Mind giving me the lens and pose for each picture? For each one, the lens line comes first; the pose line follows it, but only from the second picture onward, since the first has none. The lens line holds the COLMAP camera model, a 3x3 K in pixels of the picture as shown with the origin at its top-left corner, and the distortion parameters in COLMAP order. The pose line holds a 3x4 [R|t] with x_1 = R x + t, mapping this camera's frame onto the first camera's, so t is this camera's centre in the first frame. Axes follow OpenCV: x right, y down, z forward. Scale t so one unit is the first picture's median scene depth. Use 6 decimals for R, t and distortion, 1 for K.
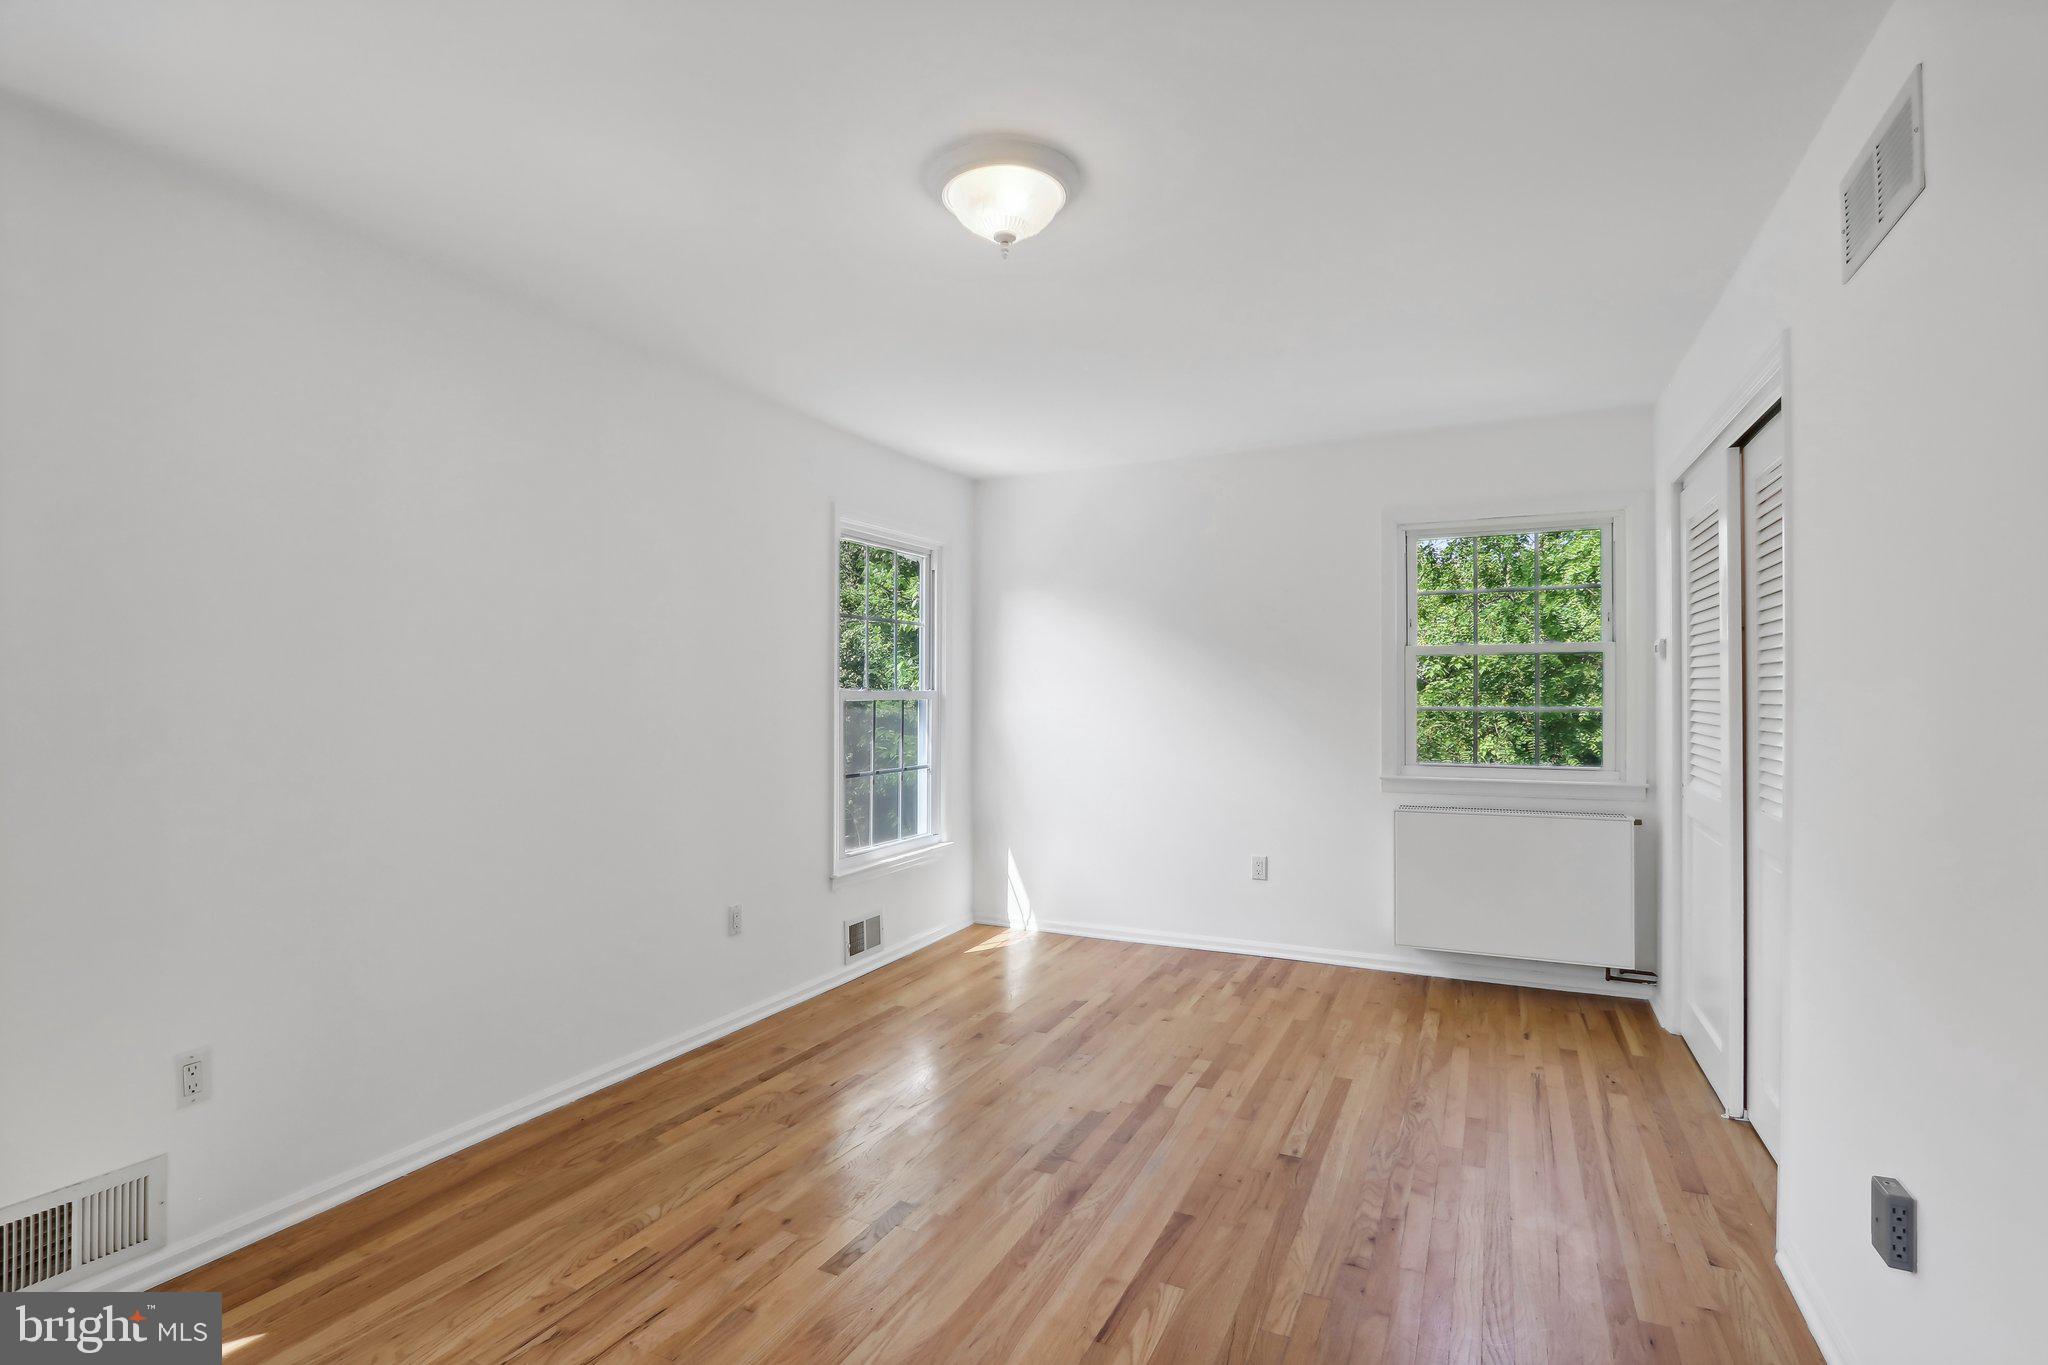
lens RADIAL K [[962.5, 0, 1016.4], [0, 962.5, 687.7], [0, 0, 1]] dist [-0.017880, 0.001580]
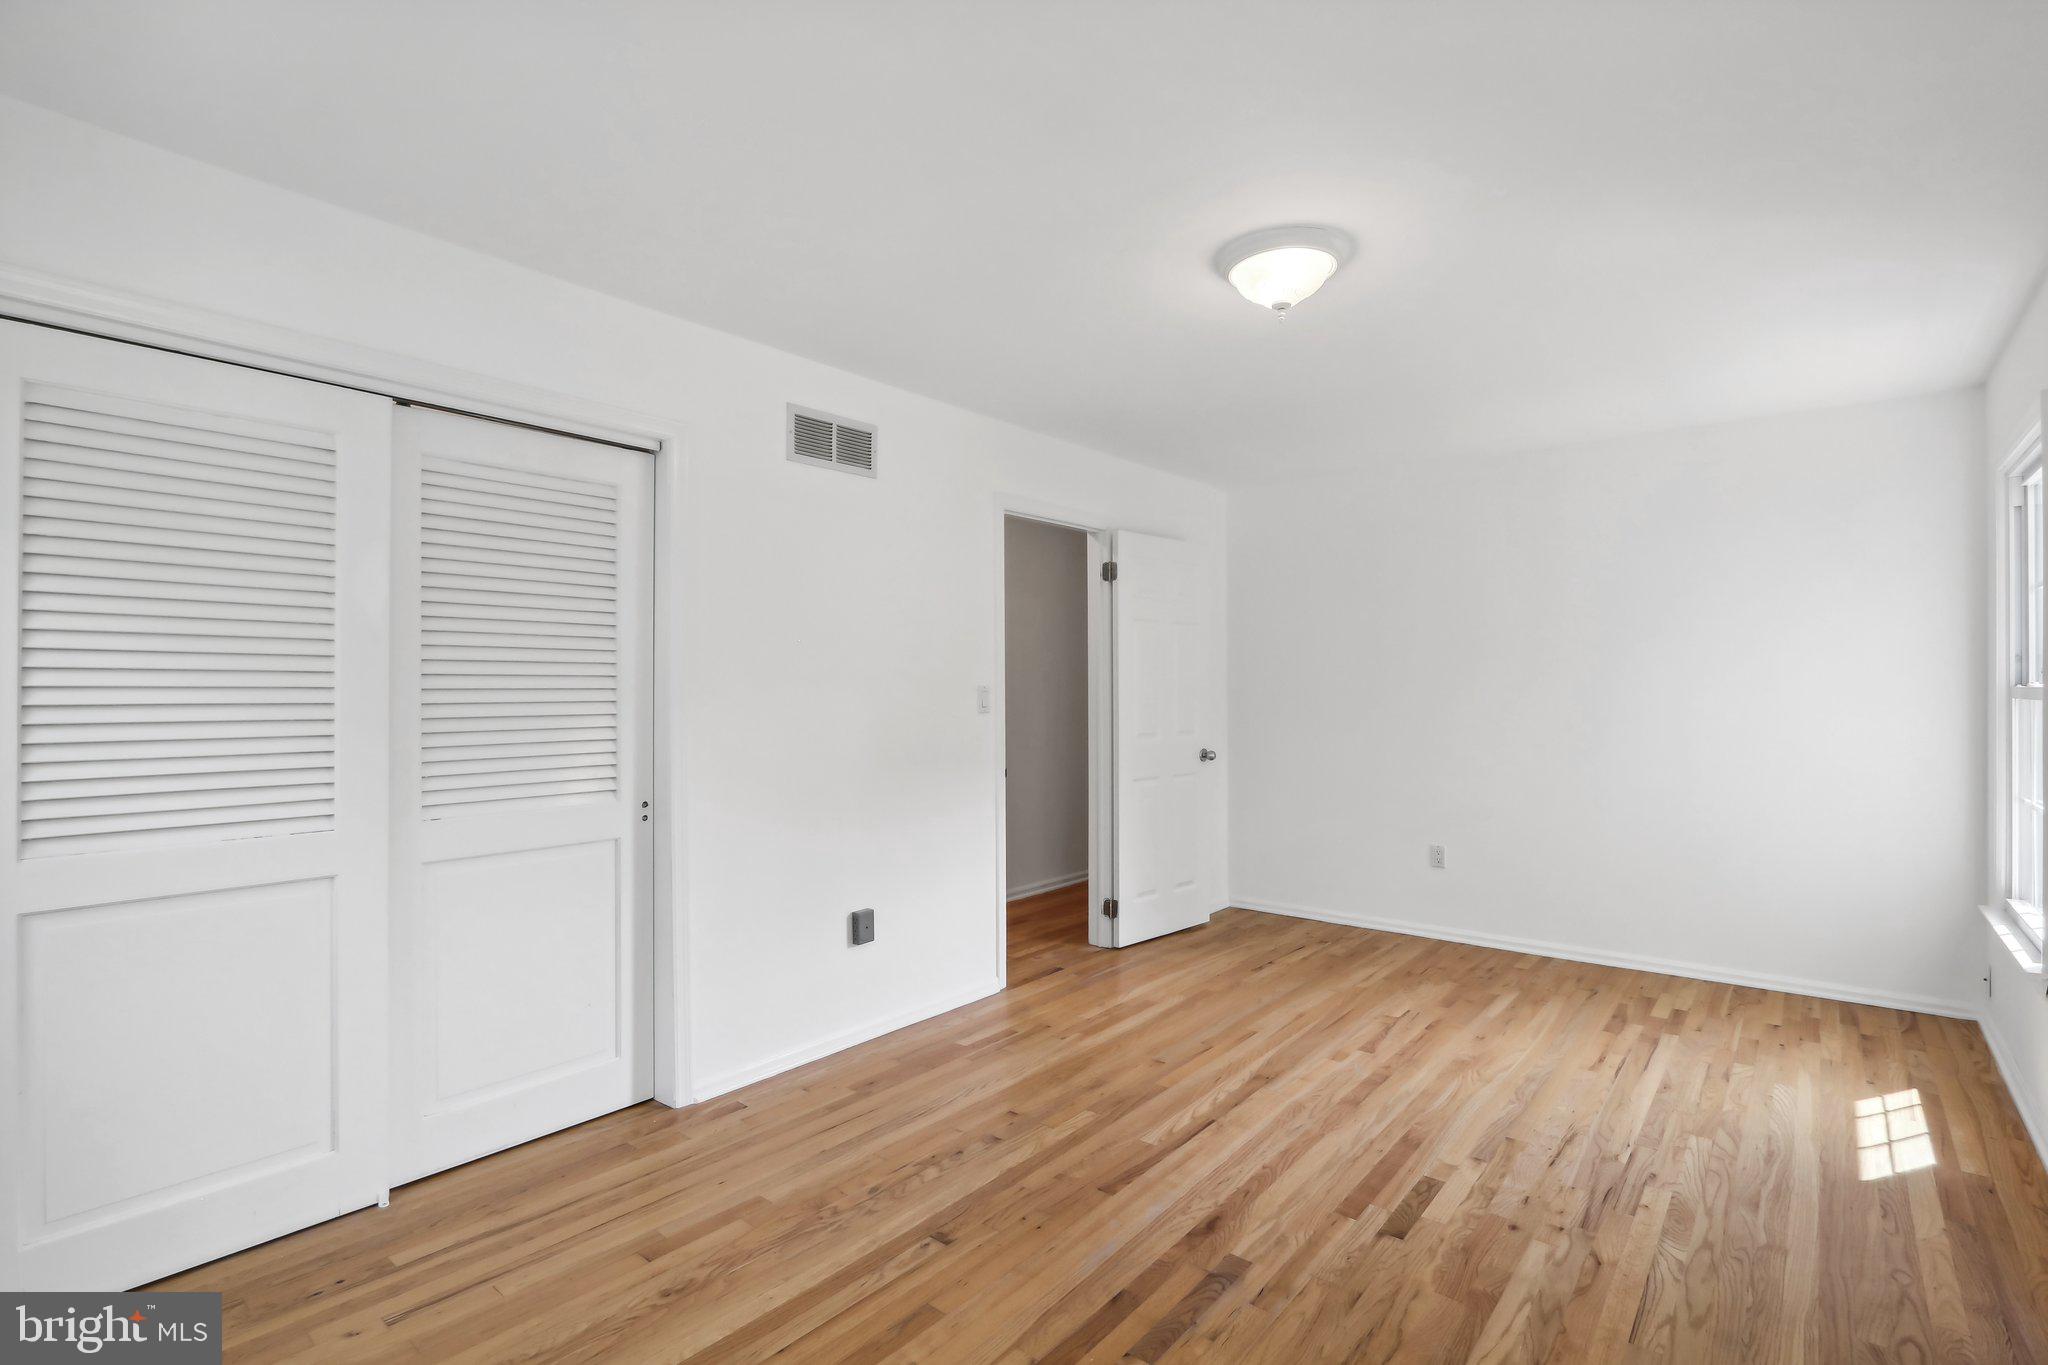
lens RADIAL K [[962.5, 0, 1016.4], [0, 962.5, 687.7], [0, 0, 1]] dist [-0.017880, 0.001580]
pose [[-0.970163, 0.001006, 0.242452, 0.014961], [-0.001057, 0.999964, -0.008376, 0.010413], [-0.242452, -0.008382, -0.970127, 1.901354]]
